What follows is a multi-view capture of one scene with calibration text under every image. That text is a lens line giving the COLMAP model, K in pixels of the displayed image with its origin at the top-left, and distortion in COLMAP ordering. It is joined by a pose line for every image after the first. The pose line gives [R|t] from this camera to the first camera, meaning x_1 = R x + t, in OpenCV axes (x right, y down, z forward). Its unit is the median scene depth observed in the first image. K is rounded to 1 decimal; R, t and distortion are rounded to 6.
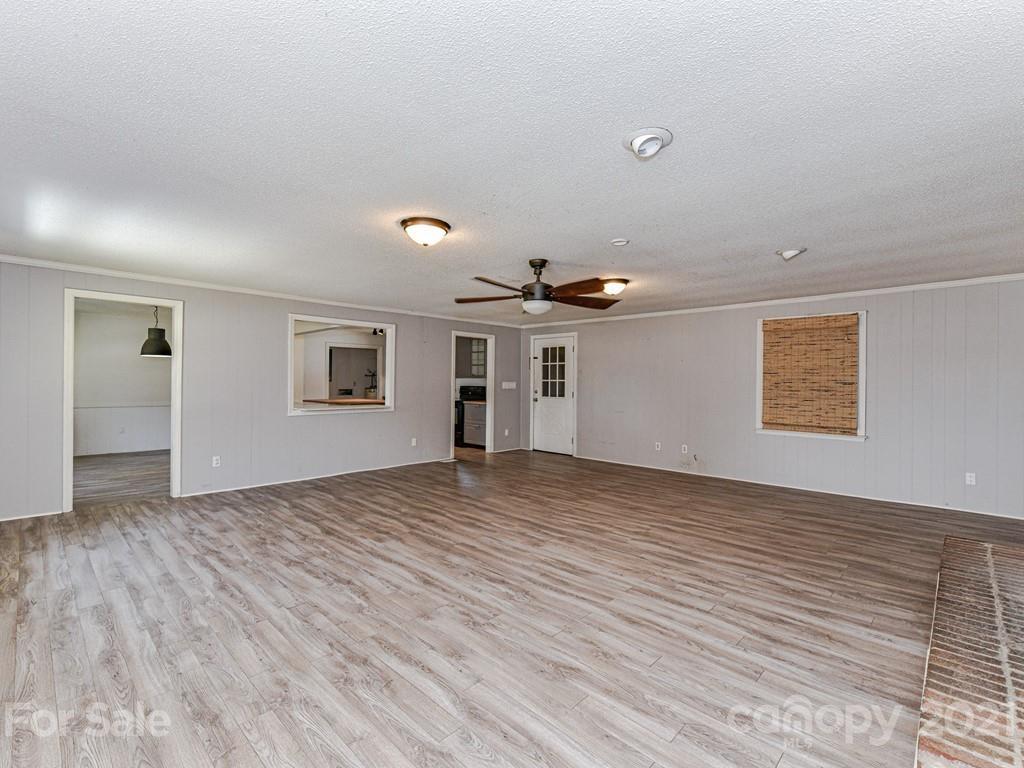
lens RADIAL K [[473.7, 0, 514.2], [0, 473.7, 382.8], [0, 0, 1]] dist [0.000382, -0.001659]
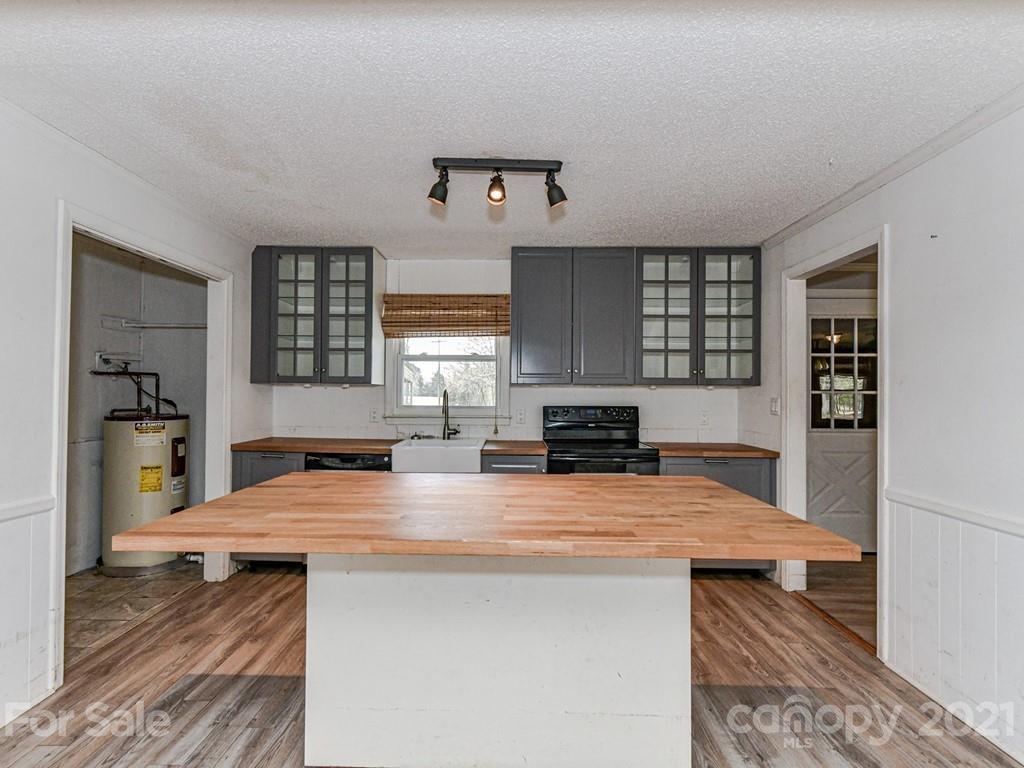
lens RADIAL K [[515.4, 0, 504.4], [0, 515.4, 388.4], [0, 0, 1]] dist [0.002878, -0.000742]
pose [[0.734480, 0.004490, 0.678615, -1.039858], [-0.000080, 0.999979, -0.006530, -0.010947], [-0.678630, 0.004742, 0.734465, 1.810864]]
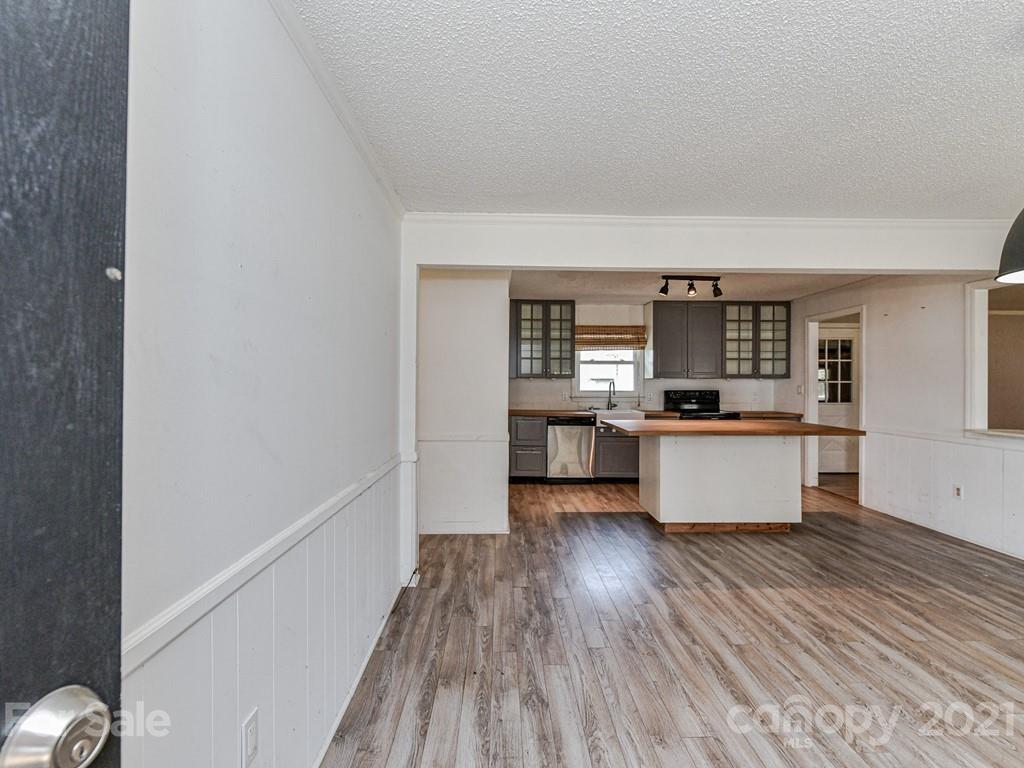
lens RADIAL K [[473.7, 0, 514.2], [0, 473.7, 382.8], [0, 0, 1]] dist [0.000382, -0.001659]
pose [[0.703516, -0.005644, 0.710657, -1.819825], [0.003305, 0.999984, 0.004670, -0.017910], [-0.710671, -0.000937, 0.703523, 1.732512]]
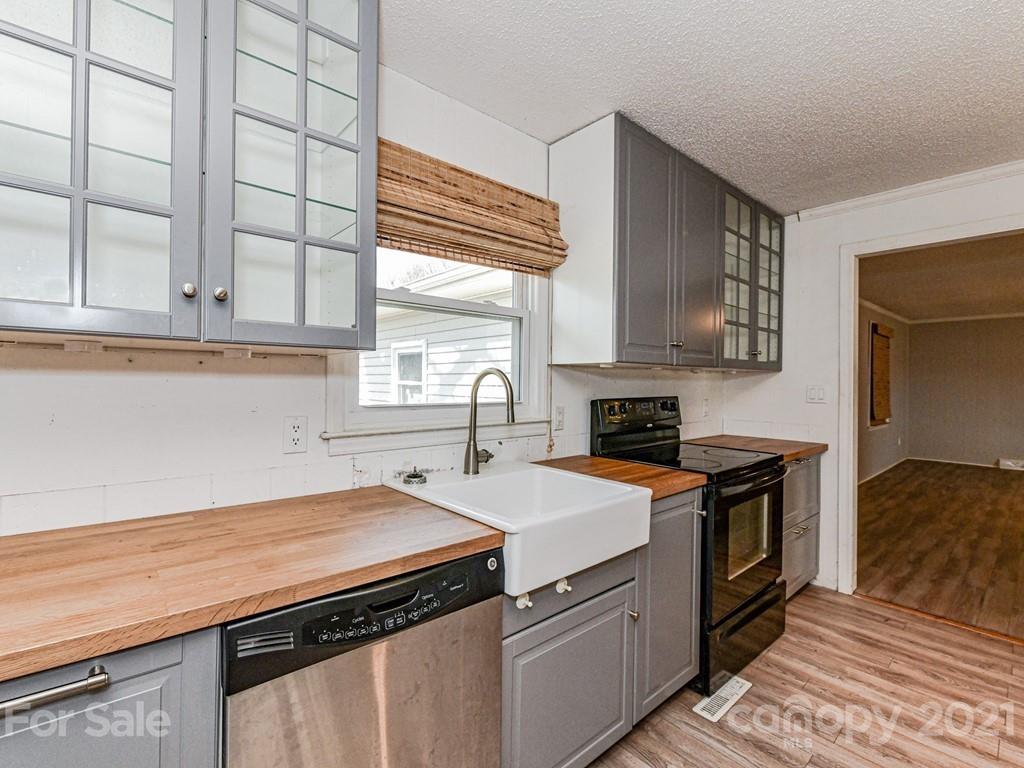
lens RADIAL K [[467.5, 0, 513.8], [0, 467.5, 382.5], [0, 0, 1]] dist [0.003306, -0.005471]
pose [[0.085079, -0.012494, 0.996296, -0.866756], [-0.008090, 0.999880, 0.013230, -0.009696], [-0.996341, -0.009186, 0.084967, 2.573587]]
